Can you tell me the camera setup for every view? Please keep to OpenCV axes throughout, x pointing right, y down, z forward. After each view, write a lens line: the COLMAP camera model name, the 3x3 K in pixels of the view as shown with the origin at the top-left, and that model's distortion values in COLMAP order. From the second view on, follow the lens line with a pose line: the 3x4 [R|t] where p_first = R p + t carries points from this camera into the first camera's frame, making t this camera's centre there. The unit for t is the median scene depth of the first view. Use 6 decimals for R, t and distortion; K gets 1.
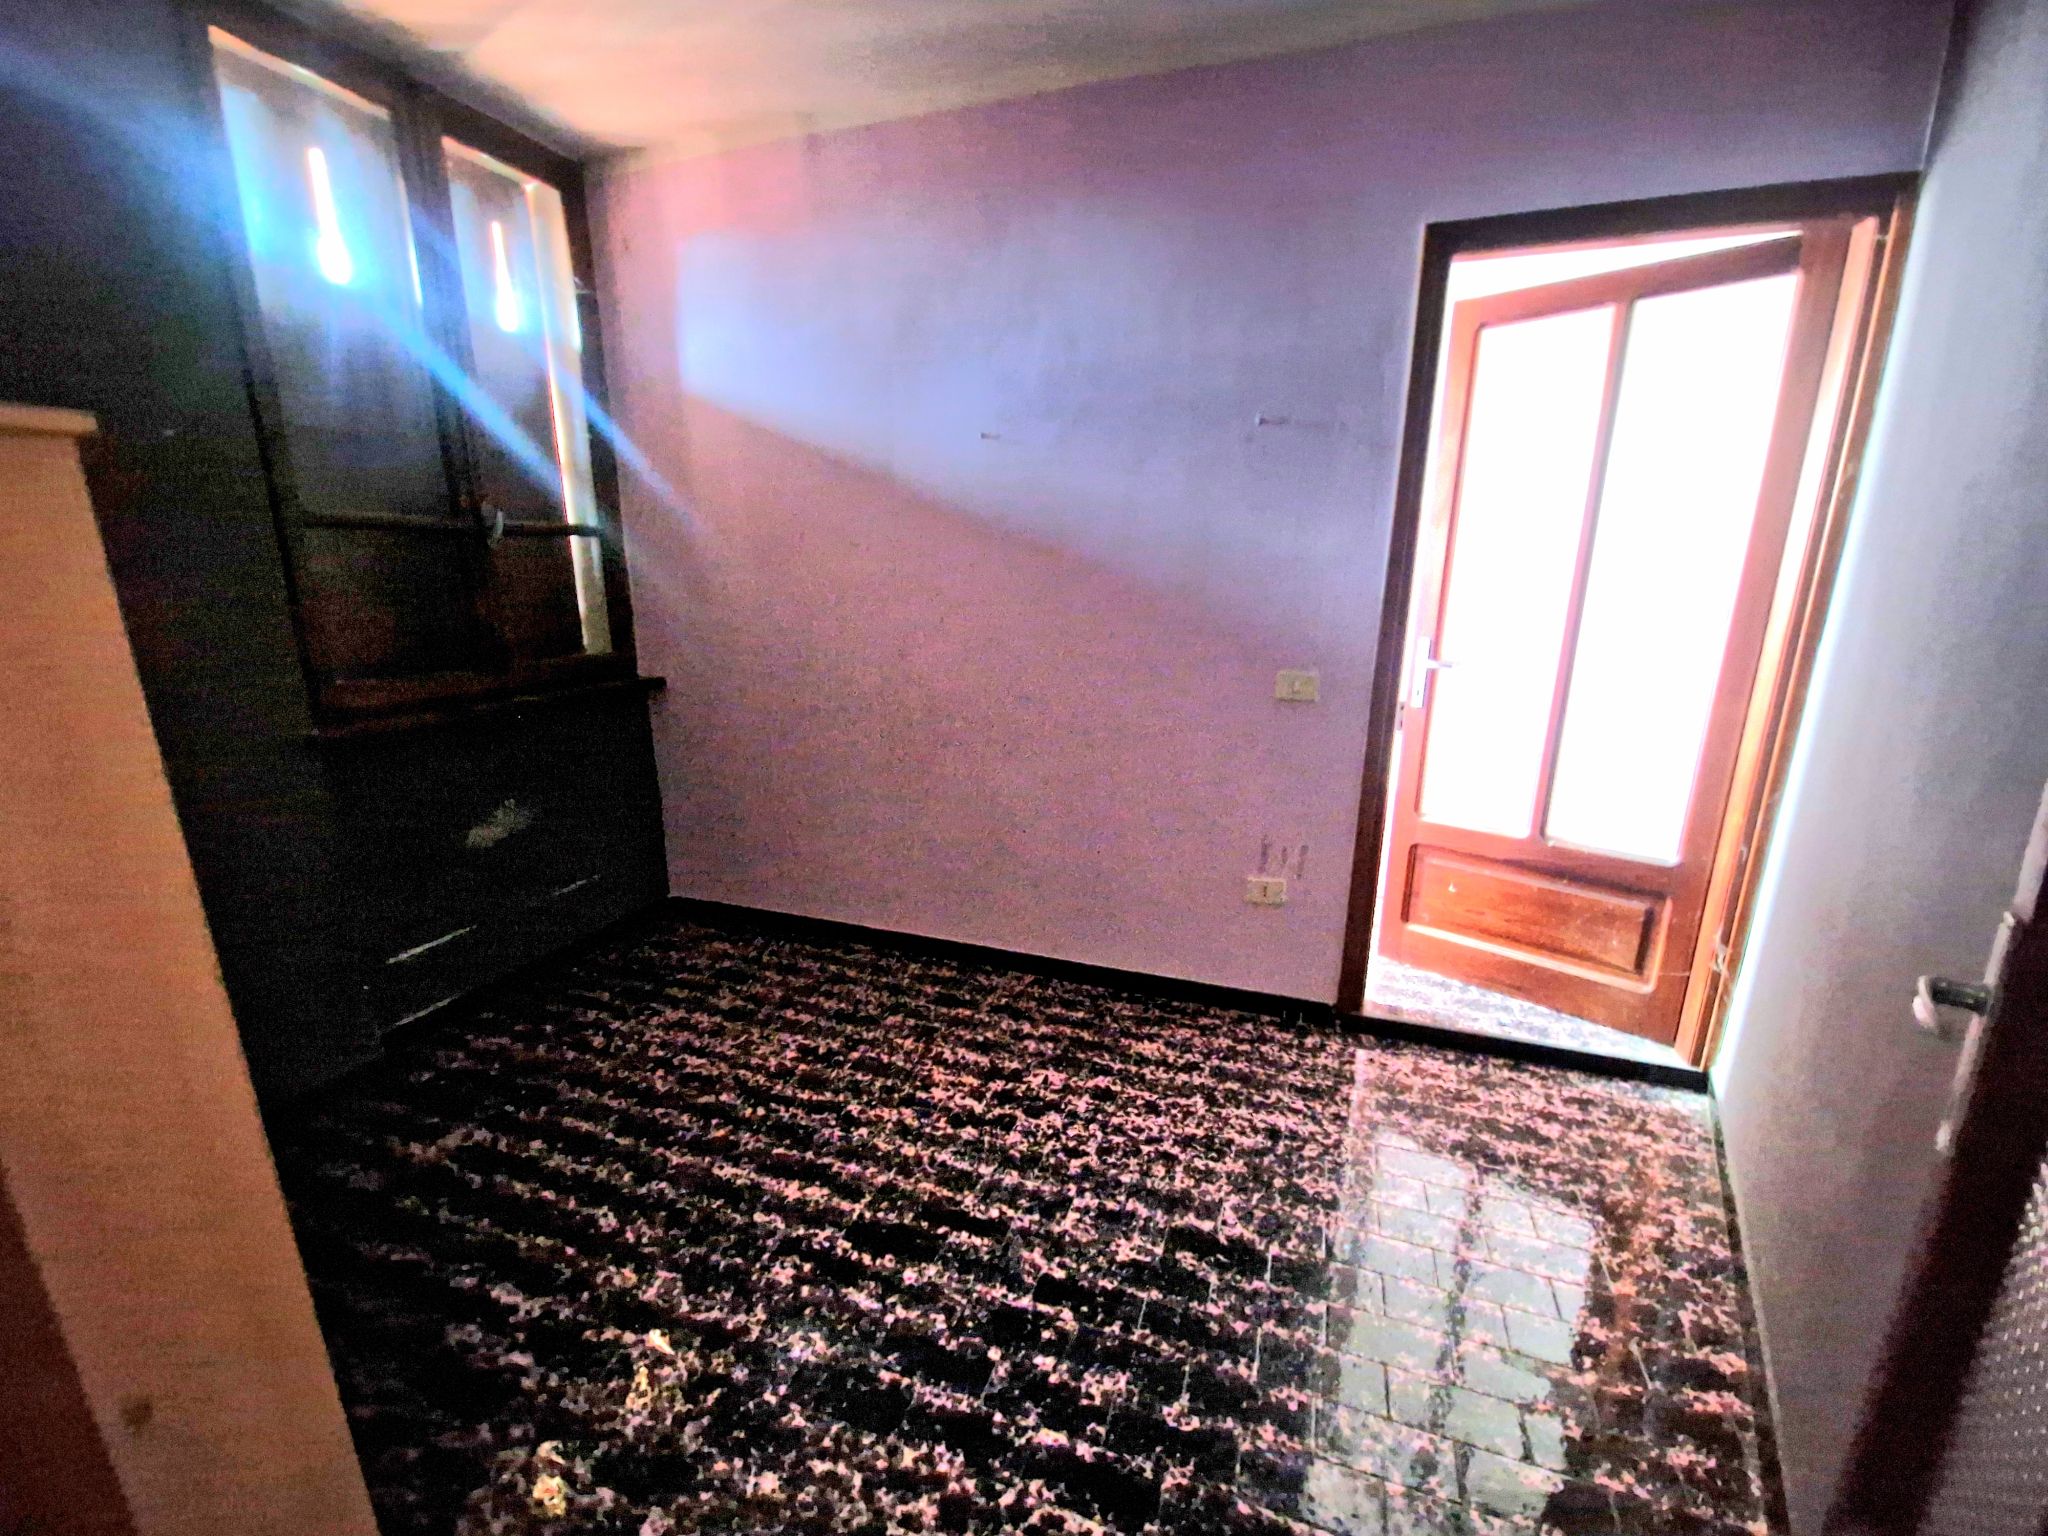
lens RADIAL K [[842.0, 0, 1016.1], [0, 842.0, 775.2], [0, 0, 1]] dist [0.001661, -0.002694]
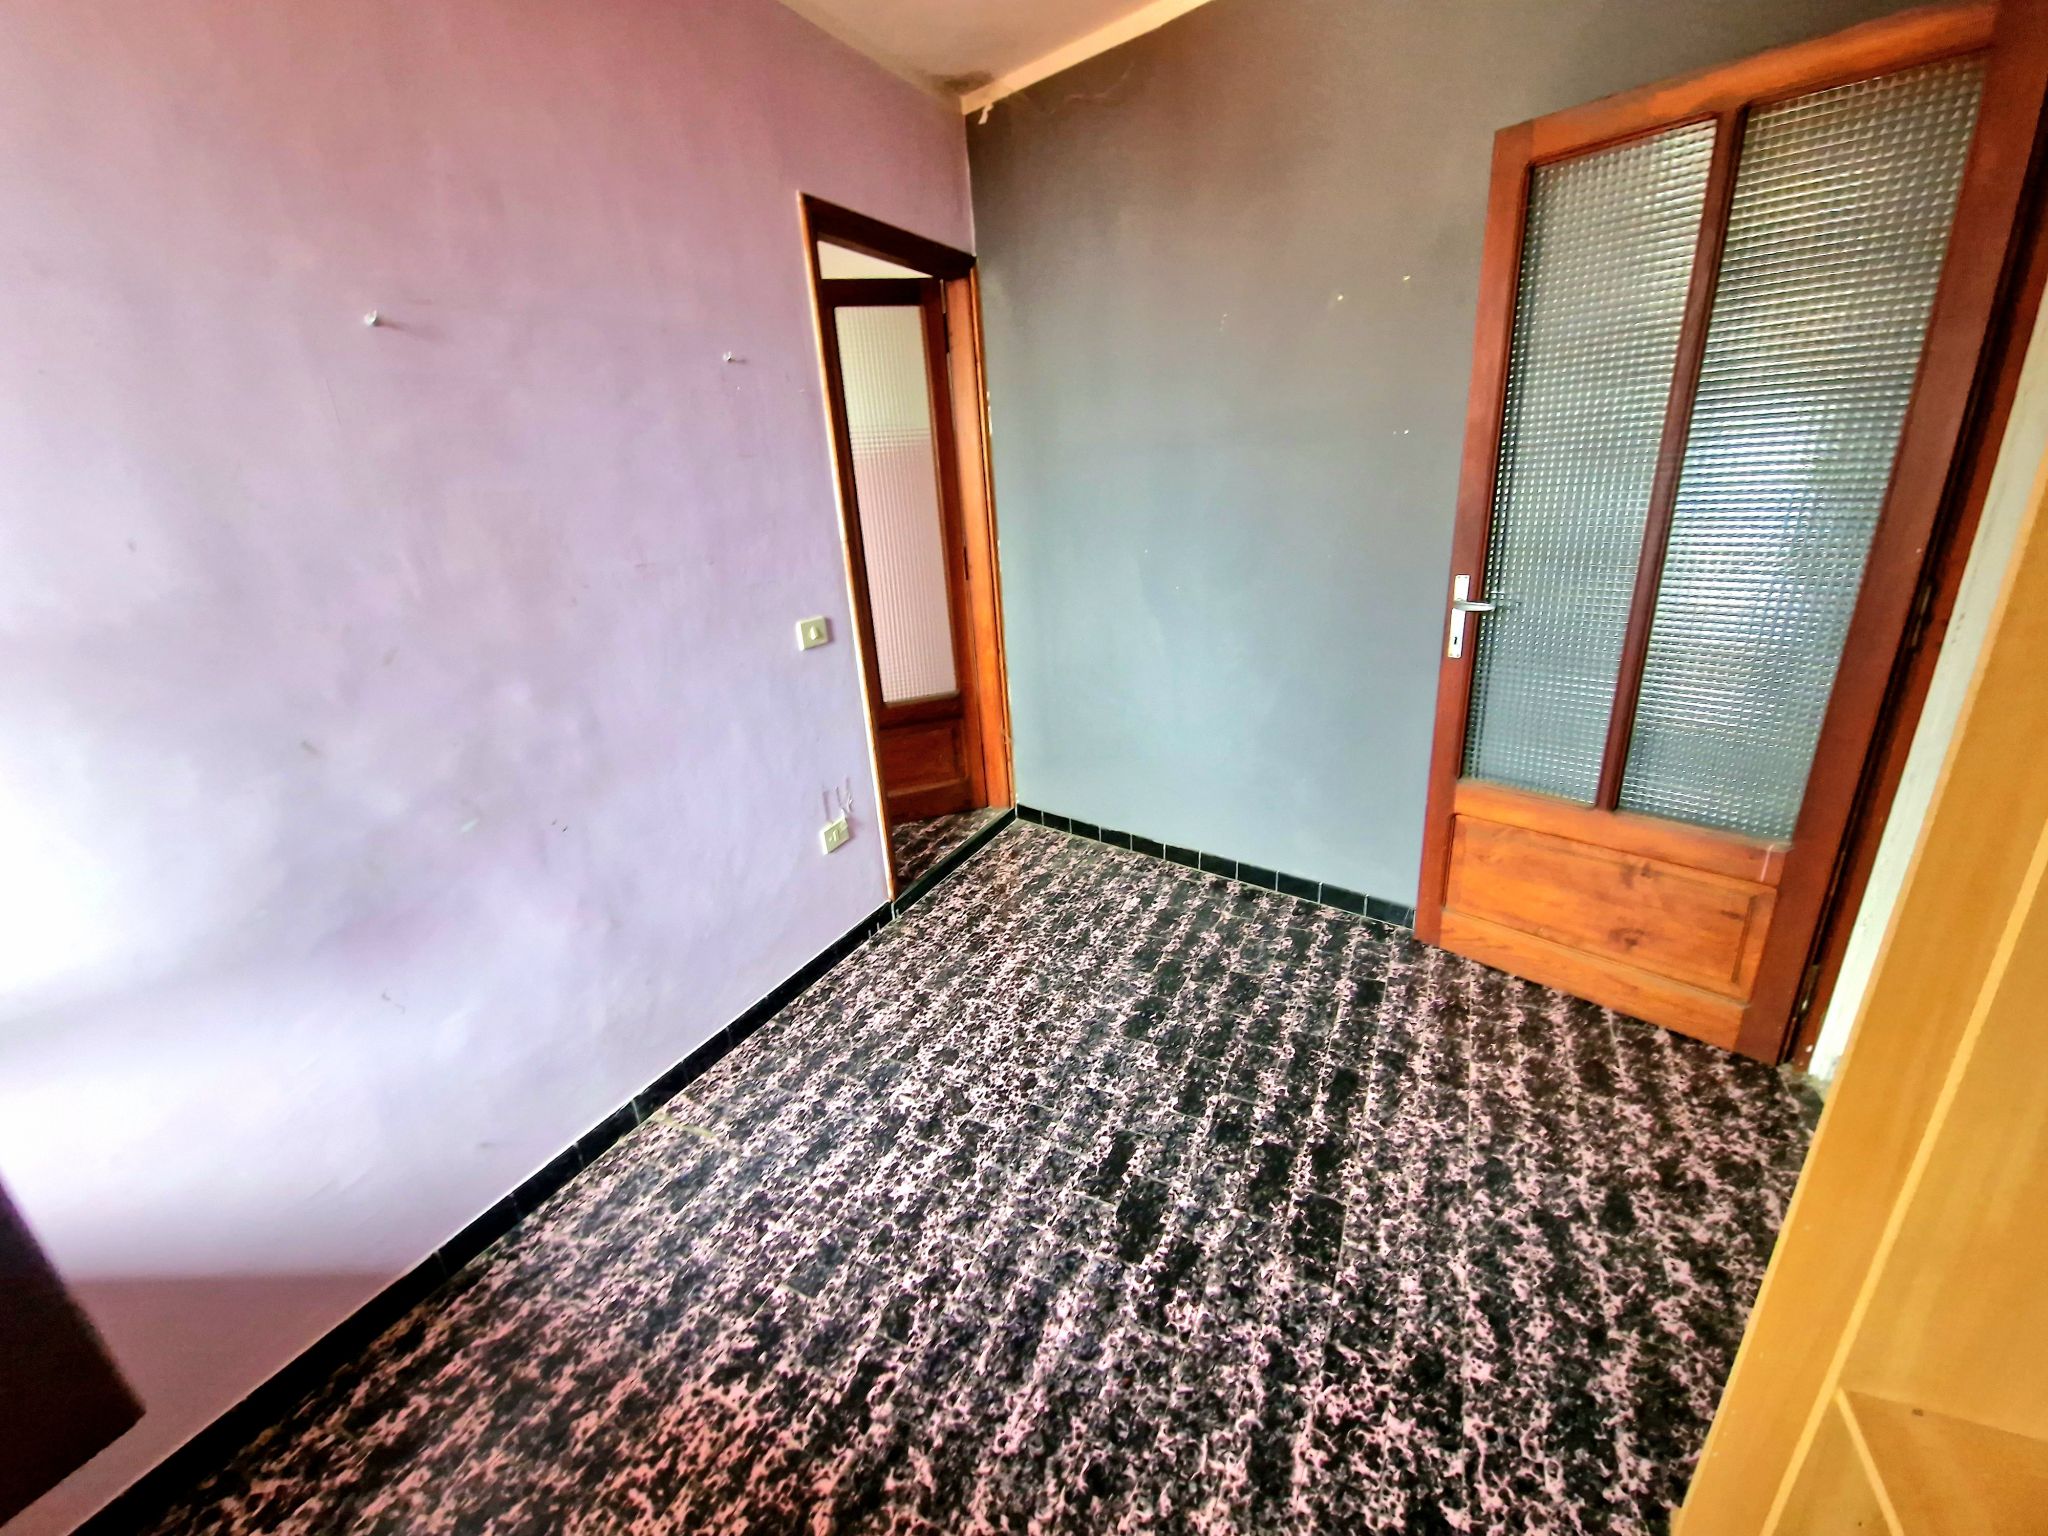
lens RADIAL K [[842.0, 0, 1026.2], [0, 842.0, 775.3], [0, 0, 1]] dist [0.001661, -0.002694]
pose [[0.112122, -0.341889, 0.933028, -0.807358], [0.306388, 0.905096, 0.294835, -0.212942], [-0.945281, 0.252811, 0.206231, 0.721042]]
